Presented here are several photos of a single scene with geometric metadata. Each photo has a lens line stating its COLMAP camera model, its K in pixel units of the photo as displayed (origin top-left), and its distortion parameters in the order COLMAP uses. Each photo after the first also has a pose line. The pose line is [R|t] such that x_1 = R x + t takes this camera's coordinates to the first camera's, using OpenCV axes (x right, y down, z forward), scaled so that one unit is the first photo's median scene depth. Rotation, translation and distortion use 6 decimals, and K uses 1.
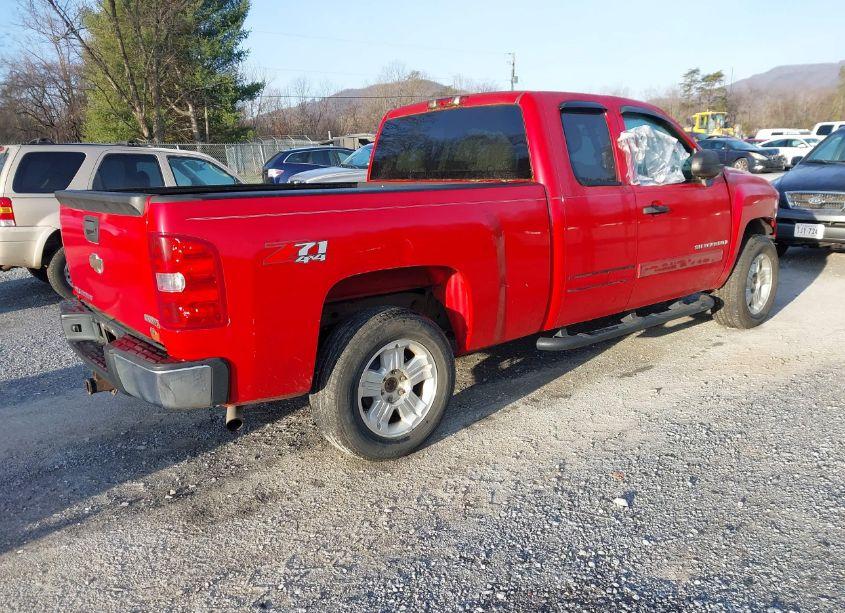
lens RADIAL K [[681.5, 0, 404.1], [0, 681.5, 305.7], [0, 0, 1]] dist [0.021394, 0.002228]
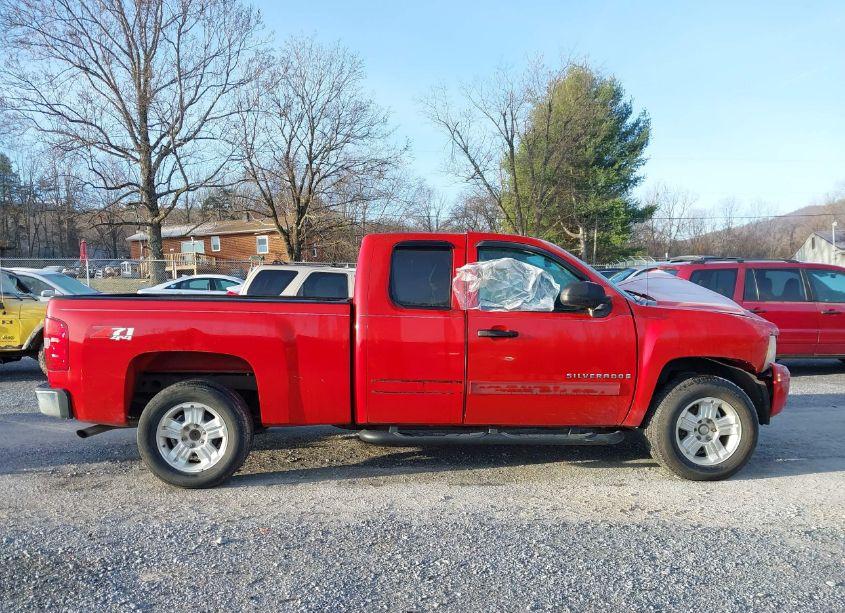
lens RADIAL K [[671.2, 0, 395.0], [0, 671.2, 306.8], [0, 0, 1]] dist [-0.004677, -0.001131]
pose [[0.803577, 0.052003, -0.592924, 0.851201], [-0.149254, 0.981953, -0.116157, -0.034344], [0.576183, 0.181837, 0.796837, 0.058068]]
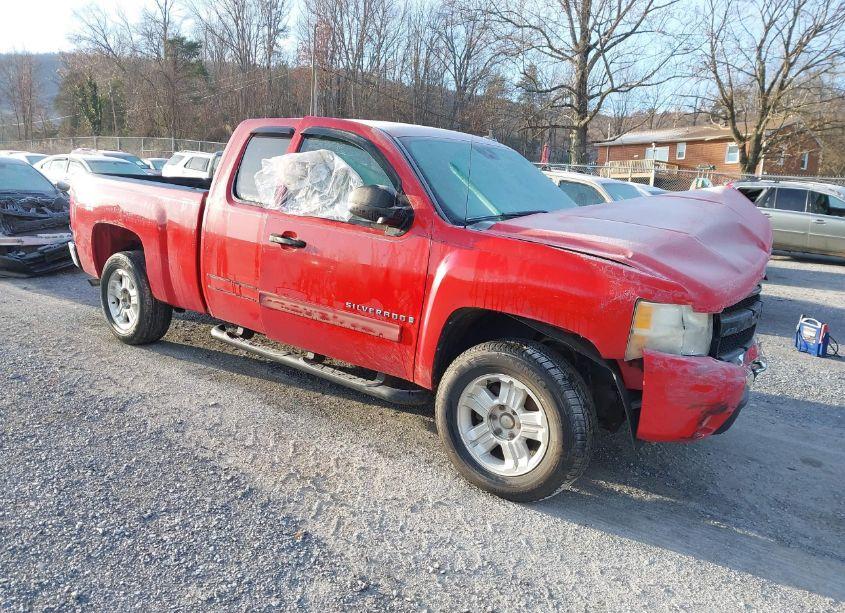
lens RADIAL K [[671.9, 0, 428.3], [0, 671.9, 308.1], [0, 0, 1]] dist [0.002081, 0.002451]
pose [[0.194646, 0.231135, -0.953252, 1.265770], [-0.273395, 0.946111, 0.173578, -0.258299], [0.942002, 0.226828, 0.247348, 0.958276]]
